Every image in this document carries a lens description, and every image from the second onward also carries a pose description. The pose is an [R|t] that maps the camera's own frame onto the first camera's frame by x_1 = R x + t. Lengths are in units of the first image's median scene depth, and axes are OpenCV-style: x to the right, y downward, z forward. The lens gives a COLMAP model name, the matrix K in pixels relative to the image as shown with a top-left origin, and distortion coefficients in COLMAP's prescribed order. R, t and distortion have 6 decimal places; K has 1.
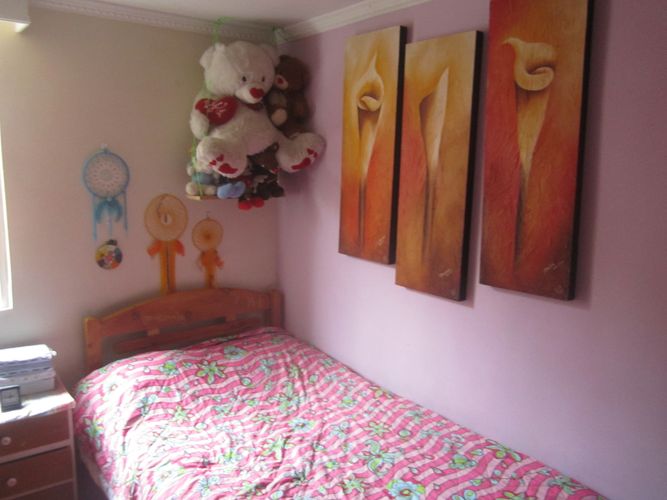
lens RADIAL K [[549.6, 0, 333.5], [0, 549.6, 250.0], [0, 0, 1]] dist [-0.050486, 0.009948]
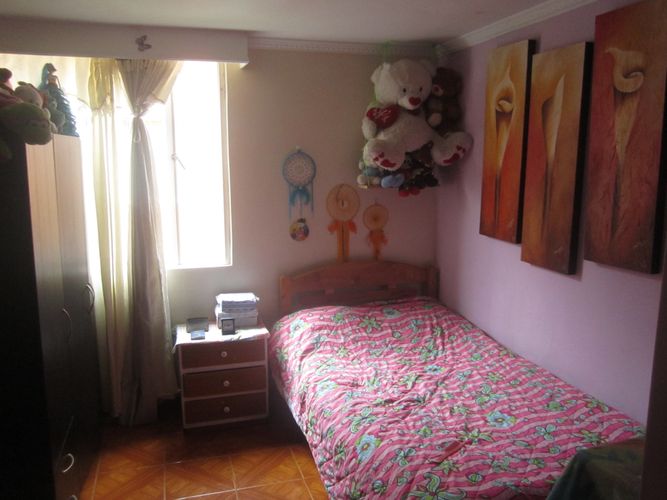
lens RADIAL K [[549.6, 0, 333.5], [0, 549.6, 250.0], [0, 0, 1]] dist [-0.050486, 0.009948]
pose [[0.931730, 0.038596, -0.361094, 0.156284], [-0.034875, 0.999250, 0.016816, 0.033838], [0.361473, -0.003075, 0.932378, -0.223943]]
